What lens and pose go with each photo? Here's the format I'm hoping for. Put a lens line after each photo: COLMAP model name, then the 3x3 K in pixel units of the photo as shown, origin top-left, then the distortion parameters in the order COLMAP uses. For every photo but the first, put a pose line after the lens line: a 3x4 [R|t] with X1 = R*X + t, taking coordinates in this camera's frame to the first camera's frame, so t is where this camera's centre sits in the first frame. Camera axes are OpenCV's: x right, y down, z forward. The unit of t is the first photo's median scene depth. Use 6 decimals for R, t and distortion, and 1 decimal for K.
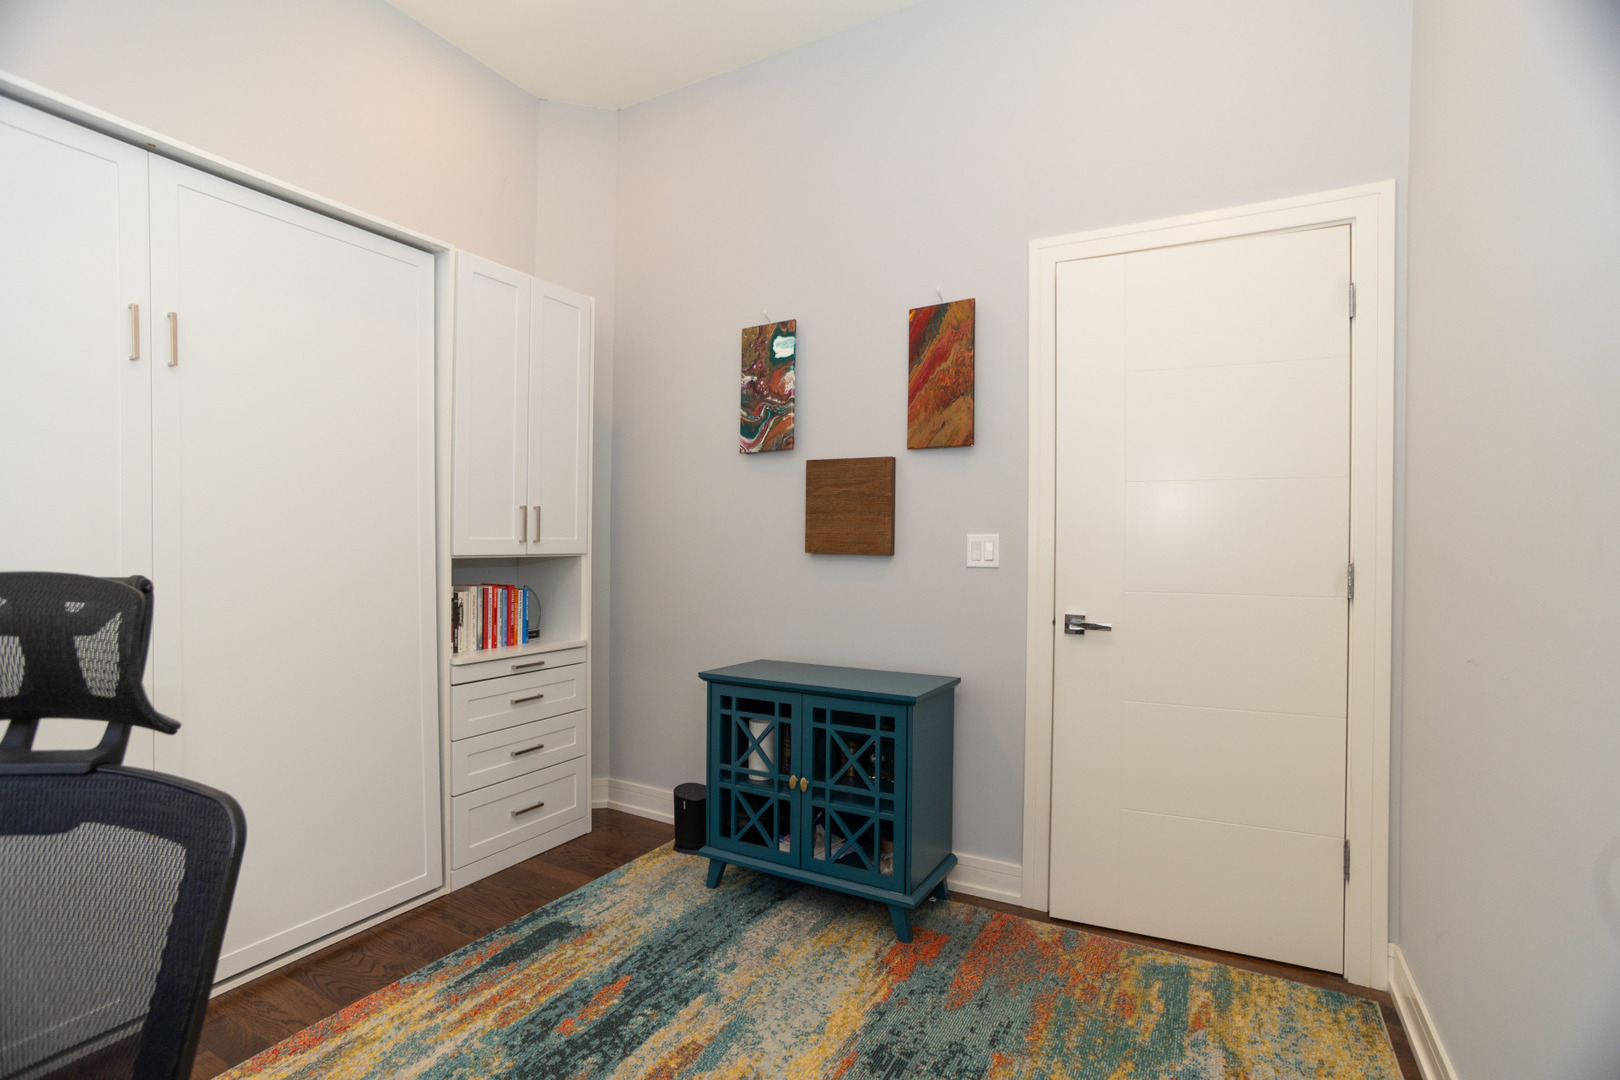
lens RADIAL K [[775.3, 0, 805.6], [0, 775.3, 544.1], [0, 0, 1]] dist [-0.079385, 0.051070]
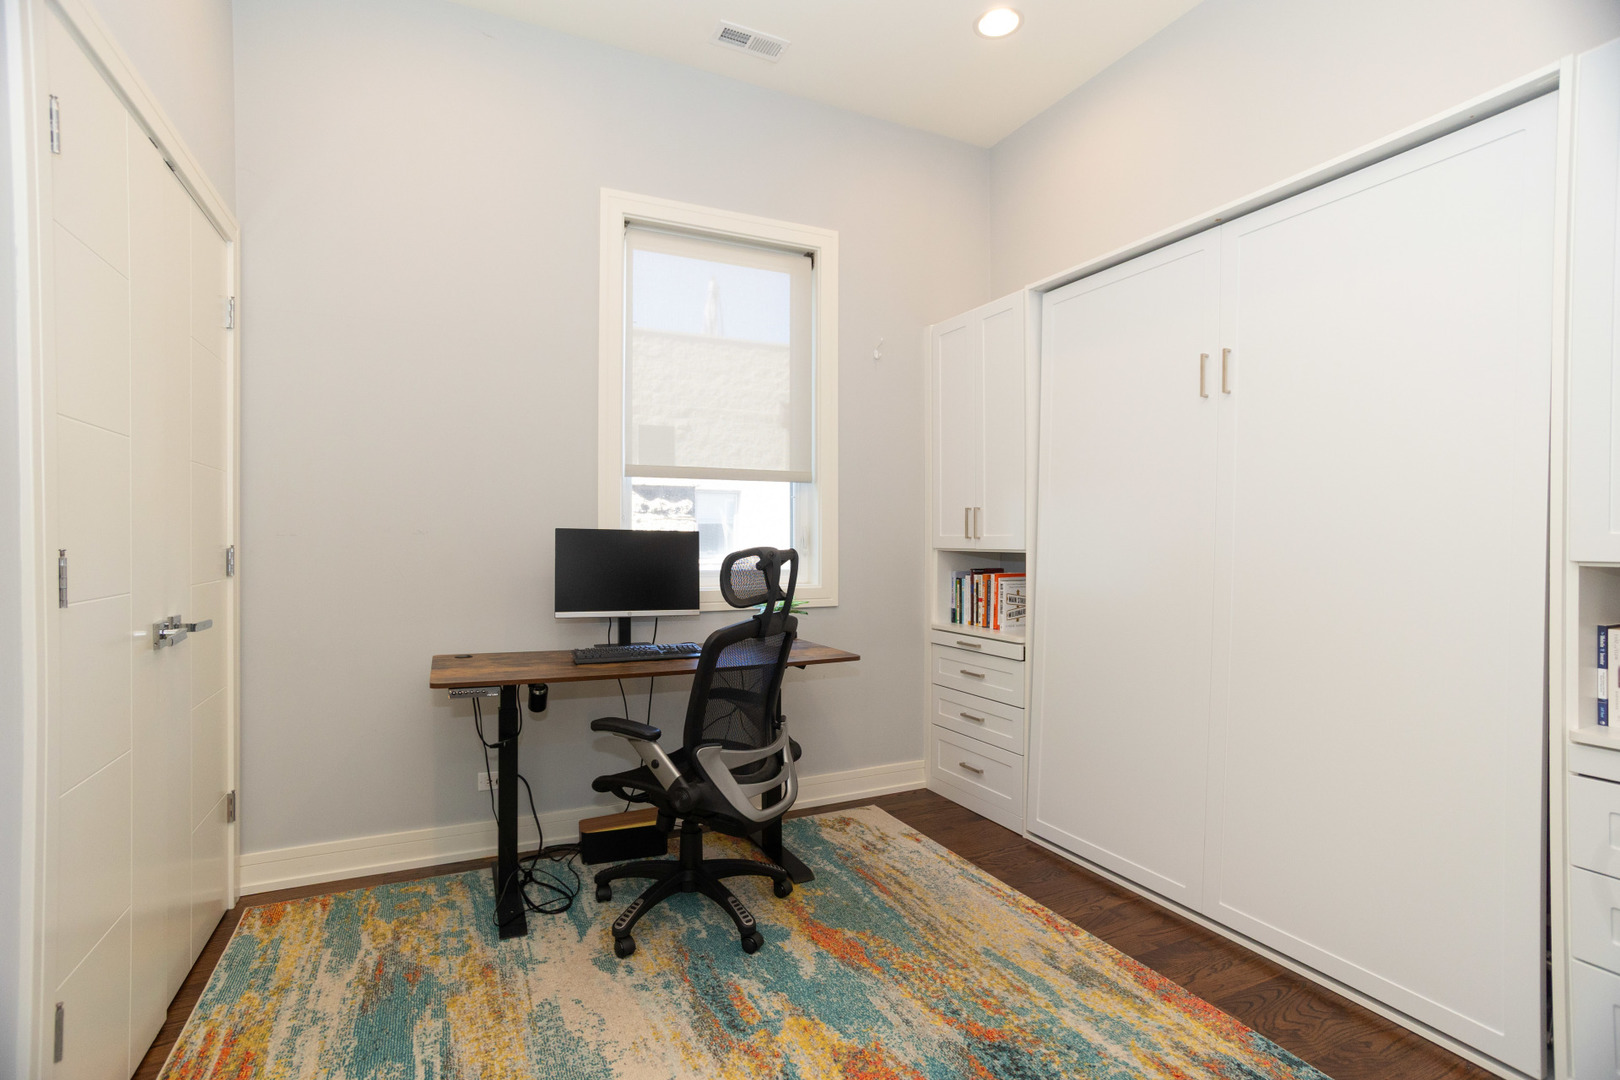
lens RADIAL K [[775.3, 0, 805.6], [0, 775.3, 544.1], [0, 0, 1]] dist [-0.079385, 0.051070]
pose [[-0.585731, -0.015500, -0.810357, 0.557142], [-0.008449, 0.999880, -0.013018, 0.028134], [0.810461, -0.000778, -0.585792, 1.238962]]
